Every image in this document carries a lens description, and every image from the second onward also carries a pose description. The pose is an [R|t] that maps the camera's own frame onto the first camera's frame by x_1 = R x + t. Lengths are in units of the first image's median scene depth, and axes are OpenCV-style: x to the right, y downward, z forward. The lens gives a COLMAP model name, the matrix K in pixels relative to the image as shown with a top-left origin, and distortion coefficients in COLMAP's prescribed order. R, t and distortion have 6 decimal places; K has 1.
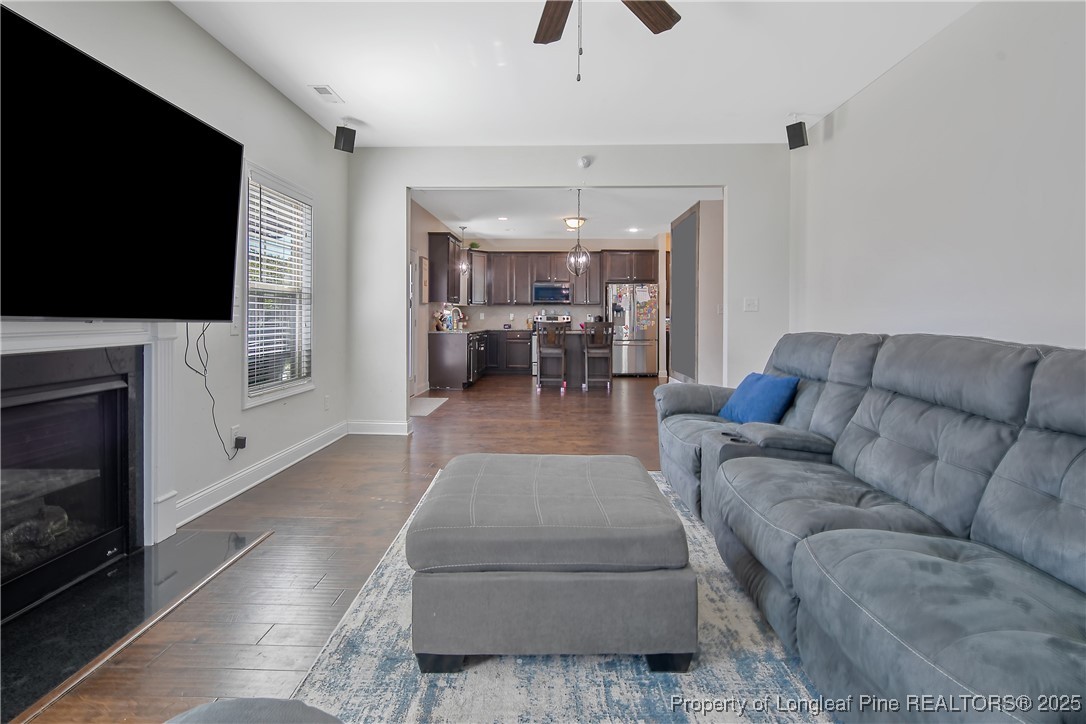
lens RADIAL K [[519.6, 0, 542.1], [0, 519.6, 316.6], [0, 0, 1]] dist [-0.000143, -0.000092]
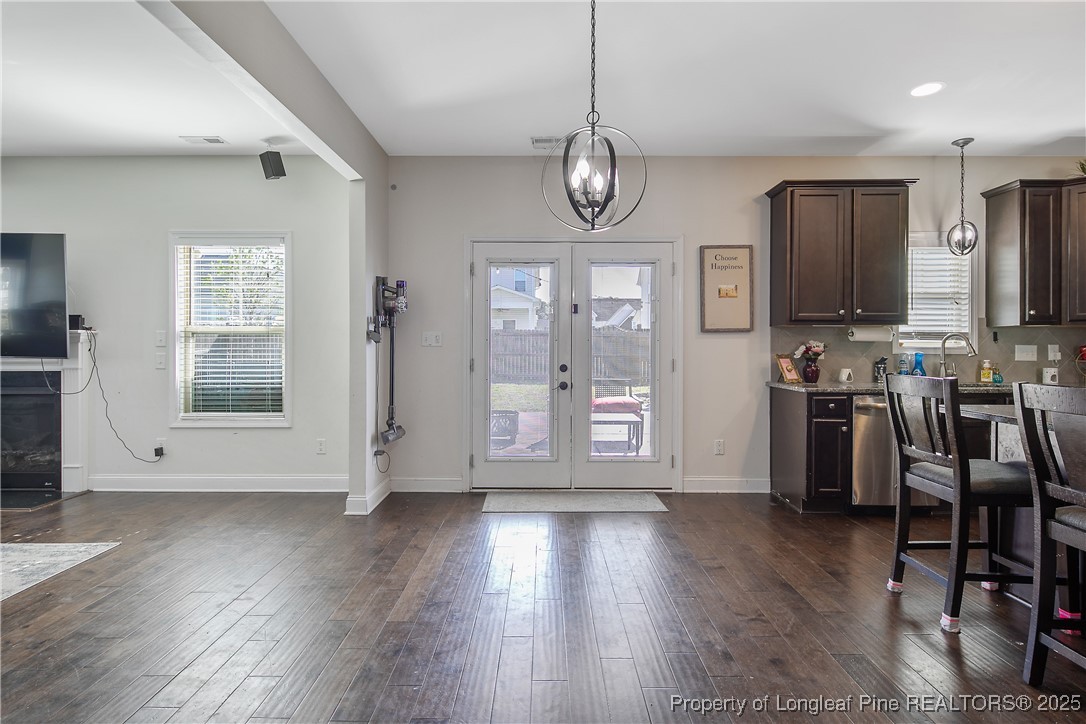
lens RADIAL K [[529.3, 0, 543.5], [0, 529.3, 352.9], [0, 0, 1]] dist [0.000517, -0.000431]
pose [[0.022794, -0.000577, -0.999740, 0.247695], [-0.002302, 0.999997, -0.000629, 0.000190], [0.999738, 0.002316, 0.022792, 0.613427]]
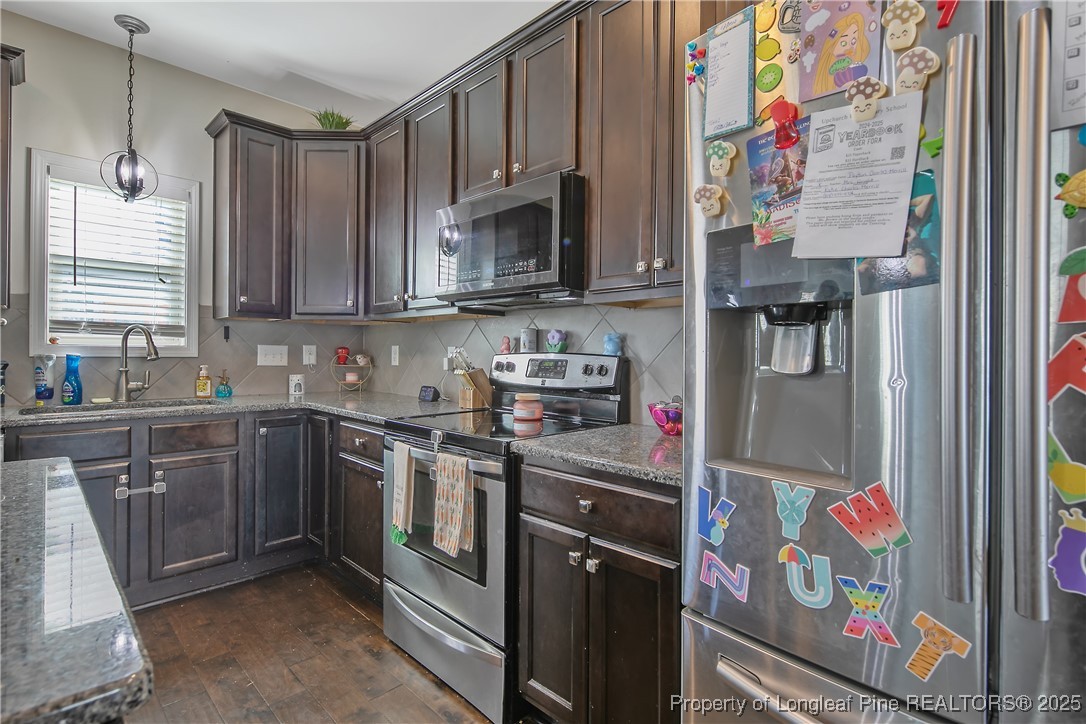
lens RADIAL K [[529.3, 0, 543.5], [0, 529.3, 352.9], [0, 0, 1]] dist [0.000517, -0.000431]
pose [[0.719594, 0.001507, -0.694394, 0.176985], [-0.006376, 0.999970, -0.004437, -0.001983], [0.694366, 0.007620, 0.719581, 0.889656]]
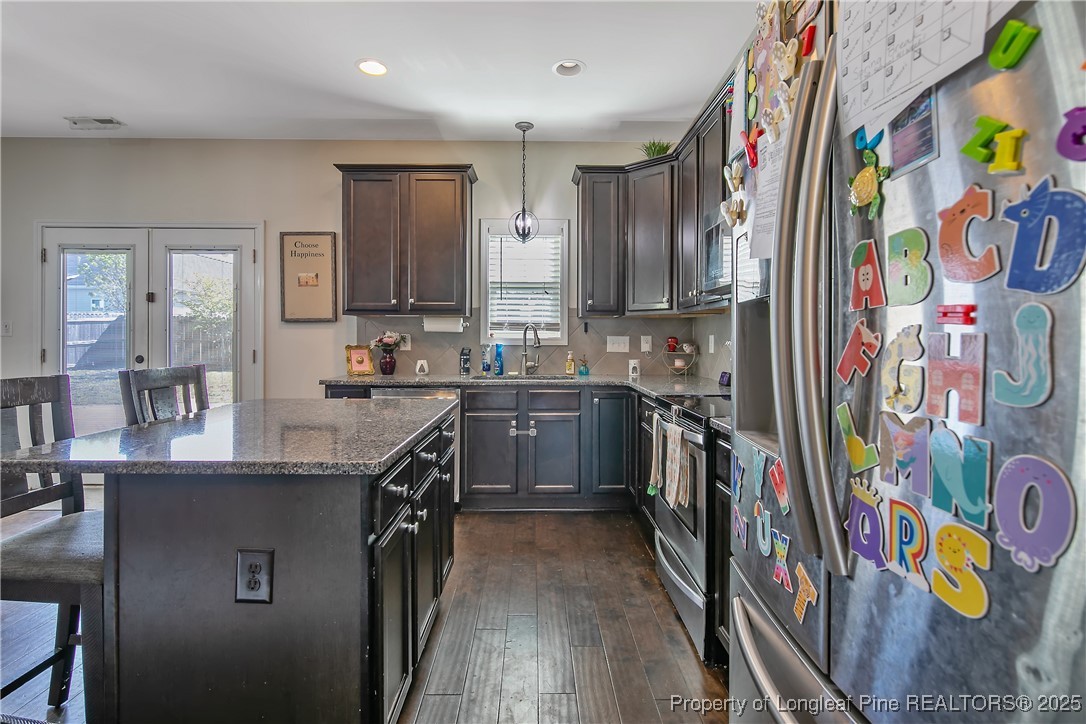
lens RADIAL K [[538.5, 0, 543.3], [0, 538.5, 340.6], [0, 0, 1]] dist [0.012806, -0.000011]
pose [[0.031752, -0.003525, -0.999490, 0.249901], [-0.004002, 0.999985, -0.003654, -0.001838], [0.999488, 0.004116, 0.031737, 0.935749]]
